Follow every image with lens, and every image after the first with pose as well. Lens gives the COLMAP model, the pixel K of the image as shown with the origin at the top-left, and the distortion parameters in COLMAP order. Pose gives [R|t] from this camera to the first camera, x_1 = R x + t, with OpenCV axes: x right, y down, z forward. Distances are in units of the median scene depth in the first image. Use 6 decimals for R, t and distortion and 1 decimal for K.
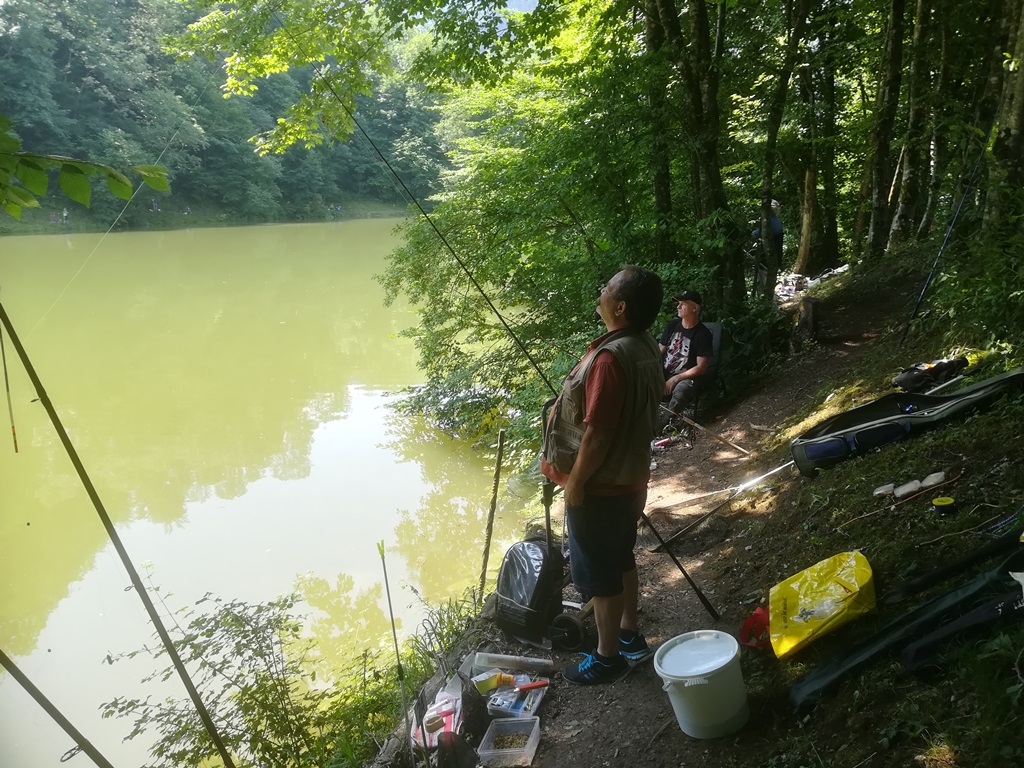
lens RADIAL K [[774.1, 0, 512.0], [0, 774.1, 384.0], [0, 0, 1]] dist [0.028904, -0.003279]
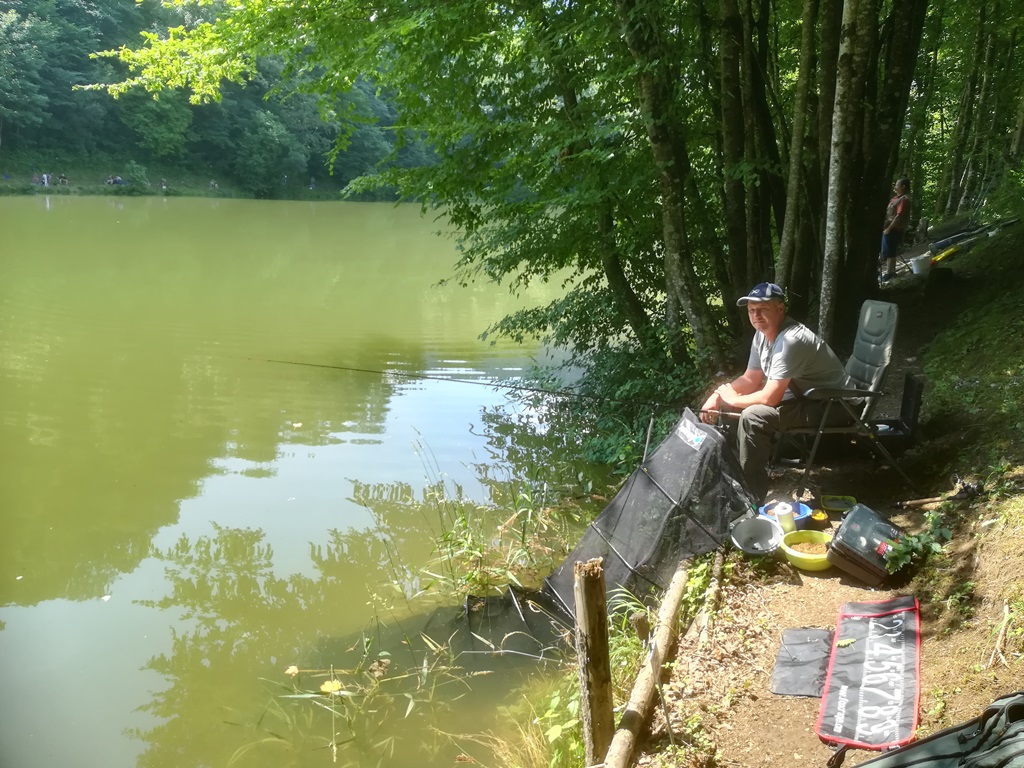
lens RADIAL K [[774.1, 0, 512.0], [0, 774.1, 384.0], [0, 0, 1]] dist [0.028904, -0.003279]
pose [[0.996590, 0.070770, -0.042423, -0.069396], [-0.070603, 0.997490, 0.005427, 0.044245], [0.042701, -0.002414, 0.999085, -0.134897]]
